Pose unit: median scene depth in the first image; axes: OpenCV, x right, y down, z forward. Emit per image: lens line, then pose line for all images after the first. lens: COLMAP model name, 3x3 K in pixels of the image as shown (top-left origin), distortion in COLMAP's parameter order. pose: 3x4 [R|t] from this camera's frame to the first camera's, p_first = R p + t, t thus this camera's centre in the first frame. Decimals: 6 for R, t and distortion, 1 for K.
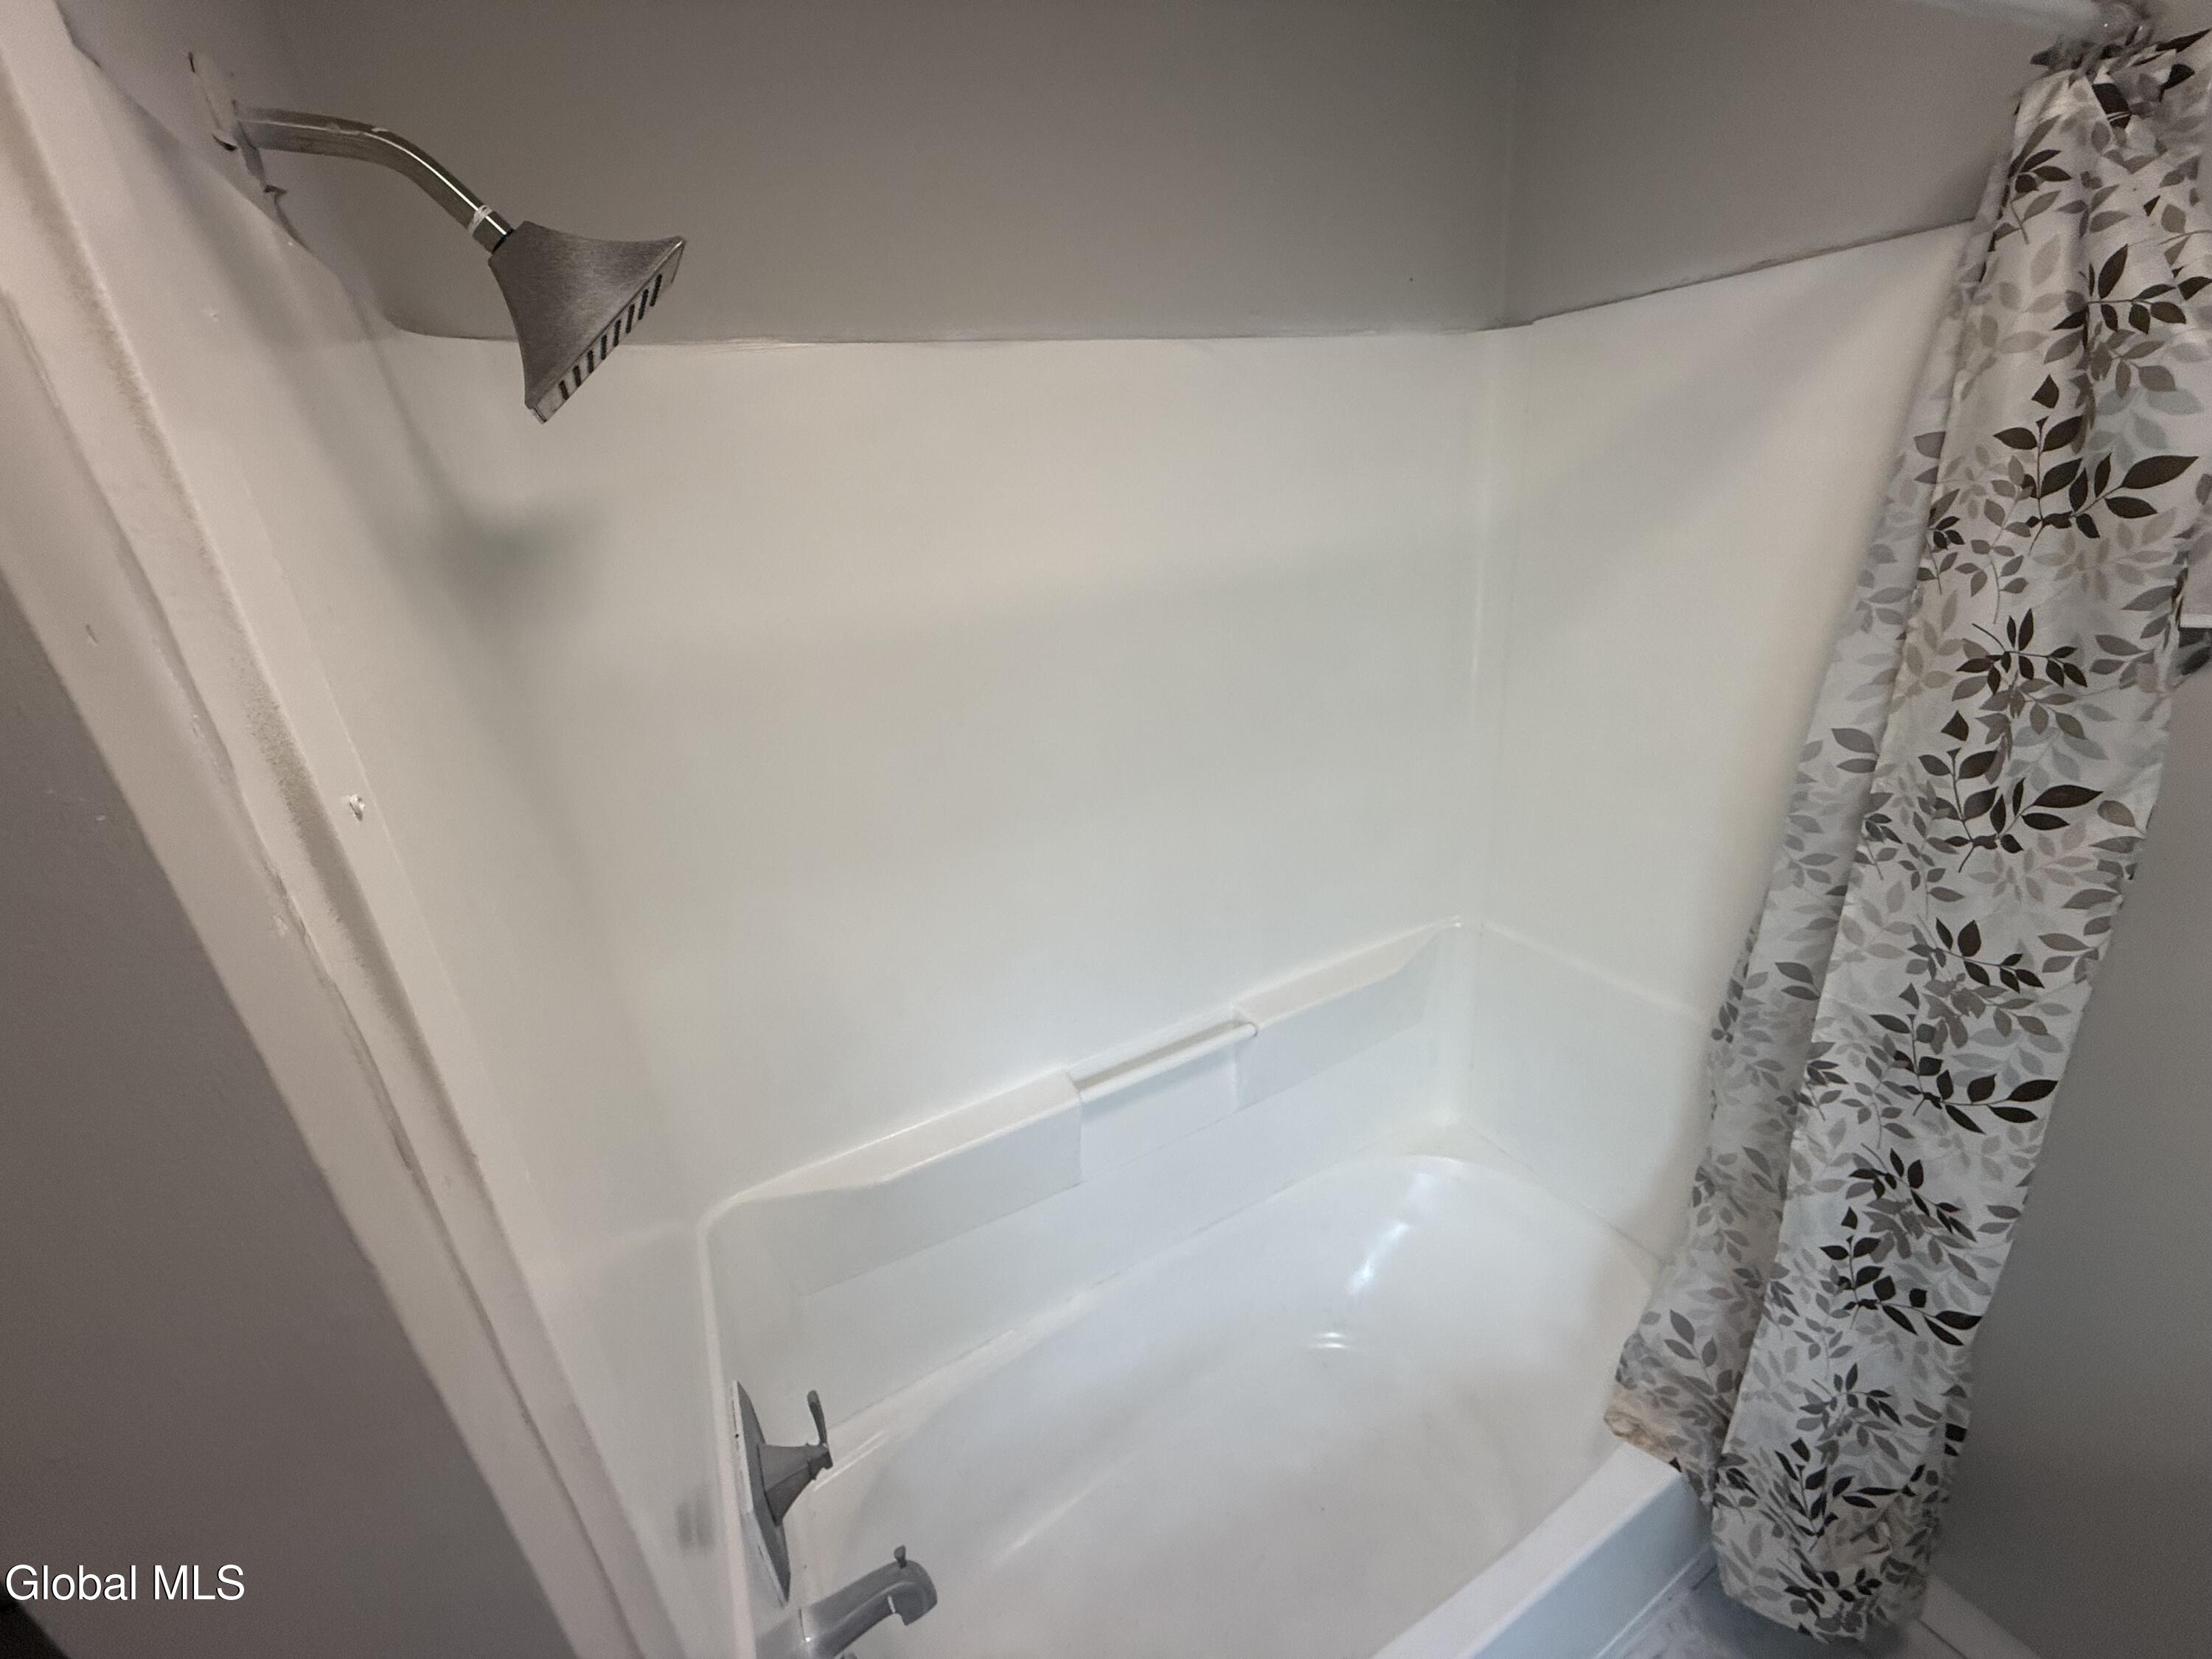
lens RADIAL K [[878.9, 0, 1109.5], [0, 878.9, 824.8], [0, 0, 1]] dist [0.000771, -0.000579]
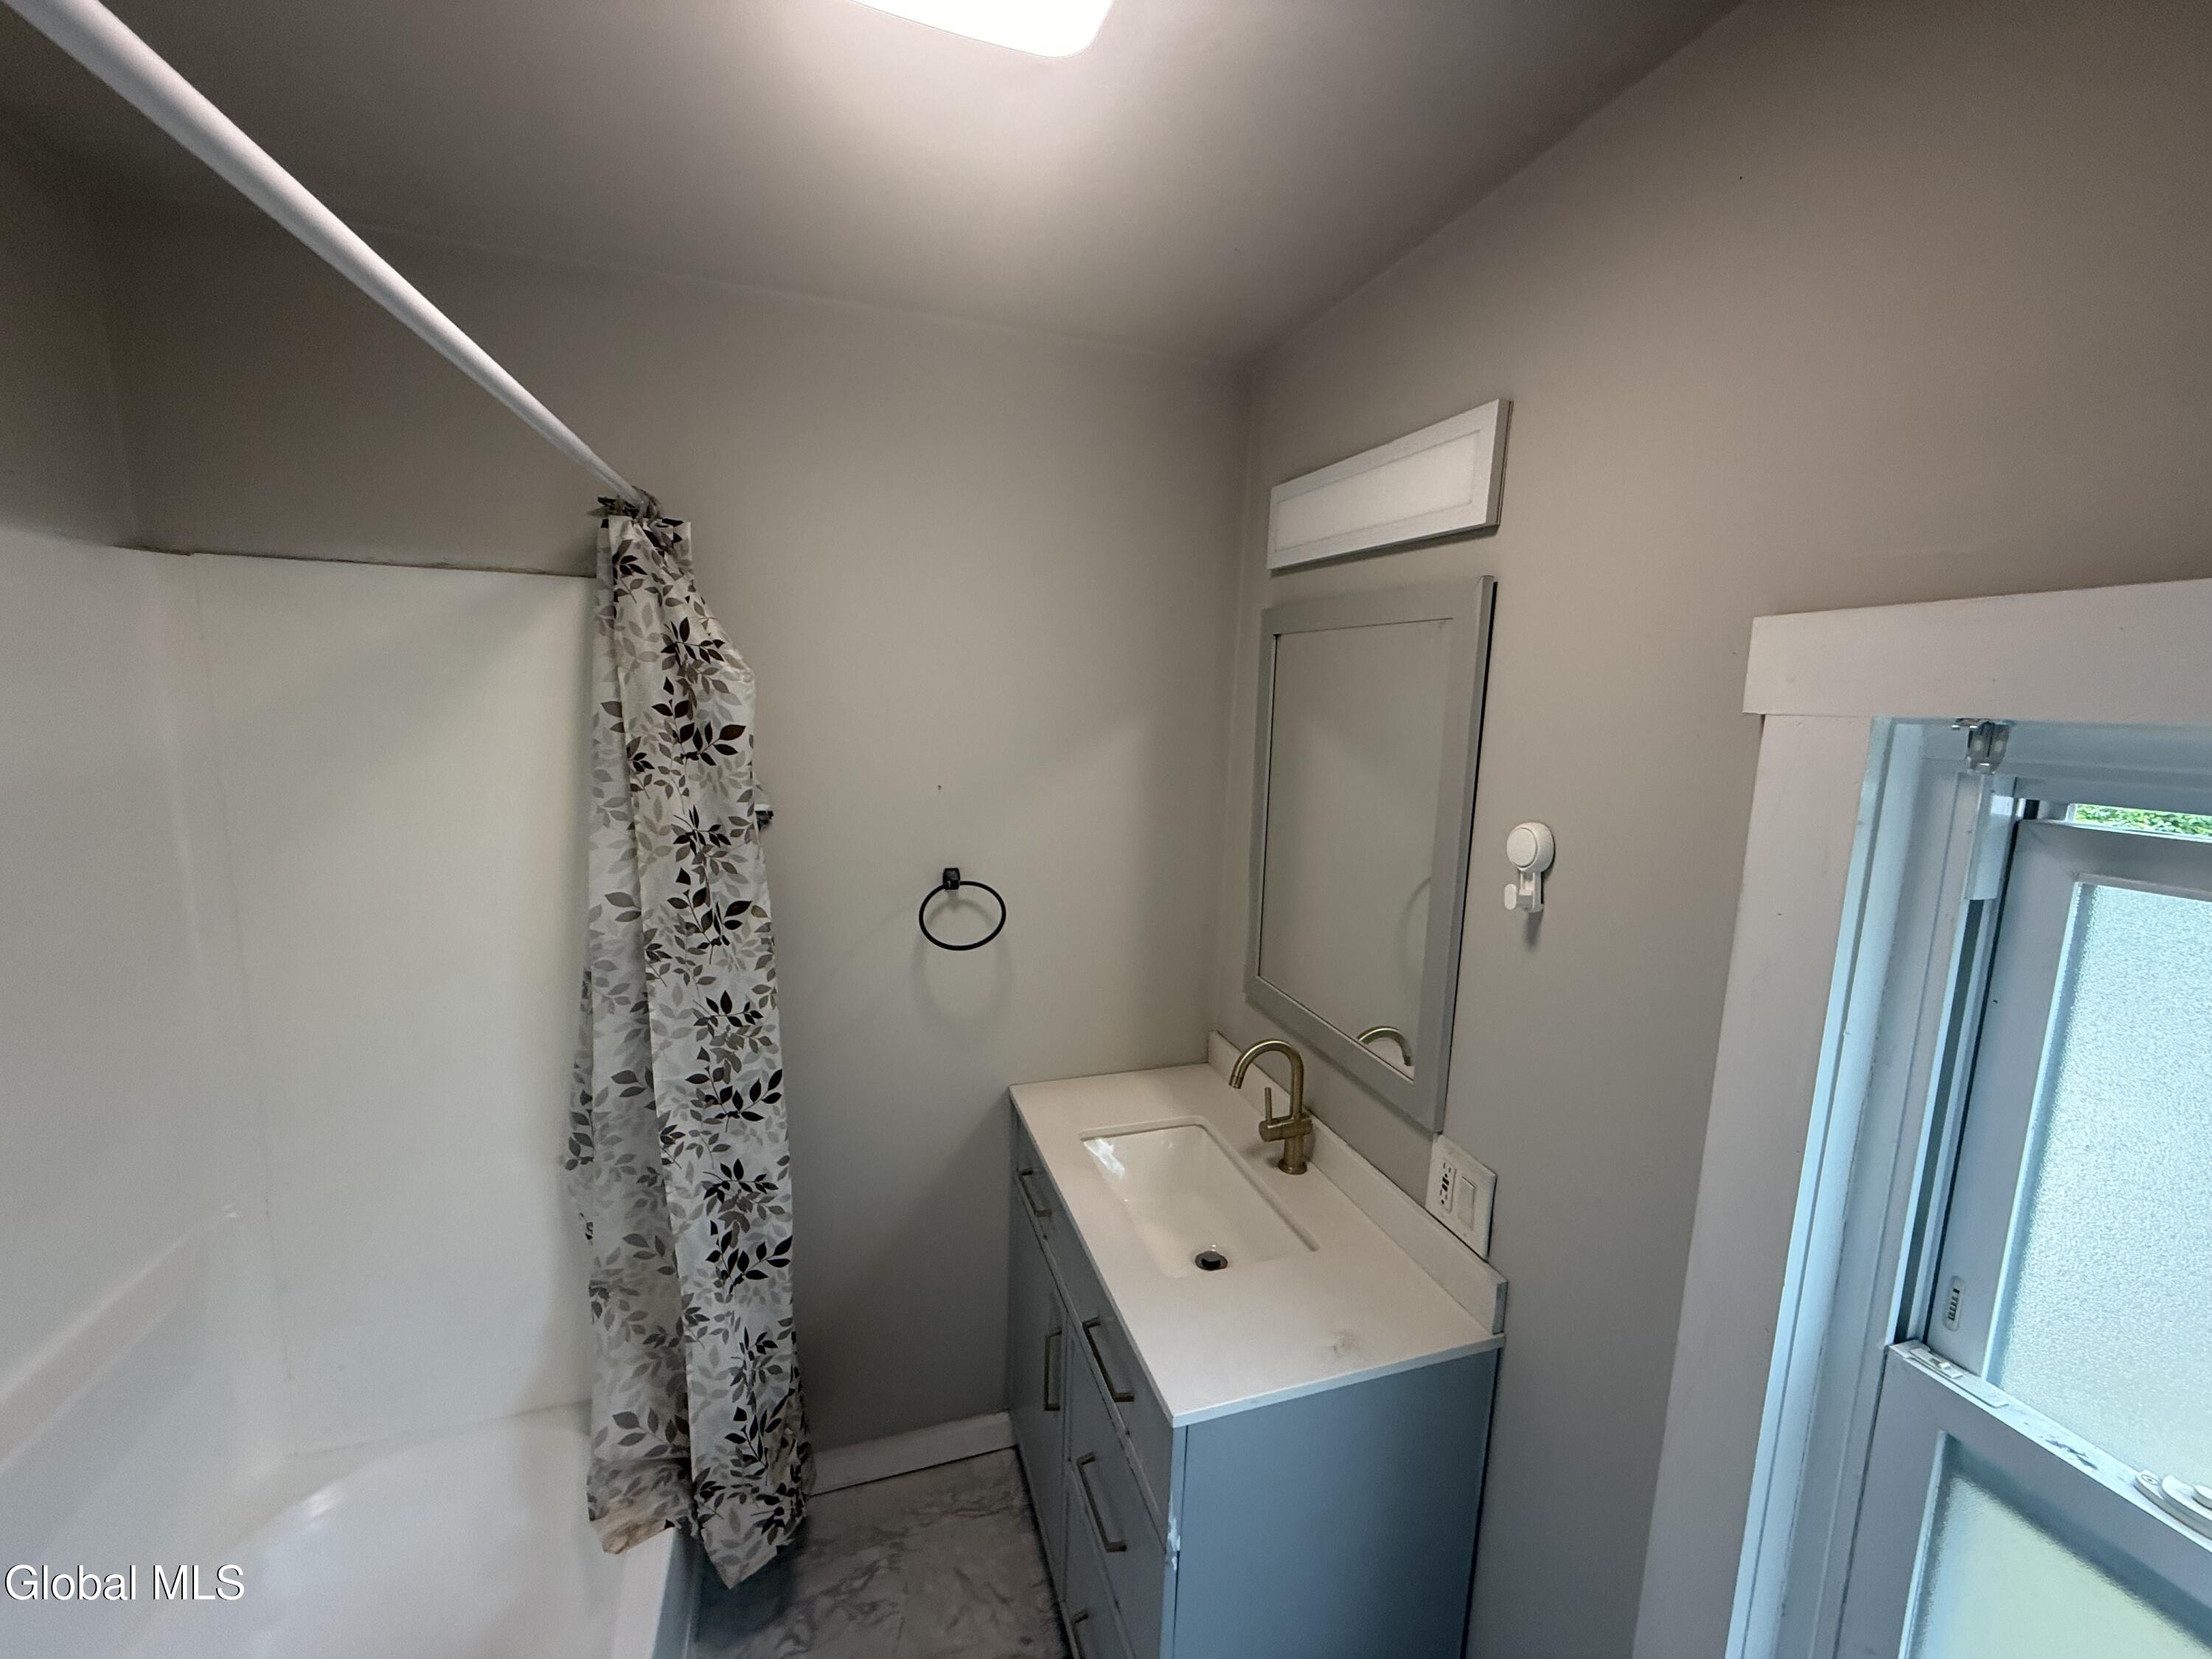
lens RADIAL K [[878.9, 0, 1109.1], [0, 878.9, 821.3], [0, 0, 1]] dist [0.000771, -0.000579]
pose [[0.175681, -0.058774, 0.982691, -0.426404], [0.307603, 0.951513, 0.001918, 0.024844], [-0.935156, 0.301942, 0.185242, -0.050220]]
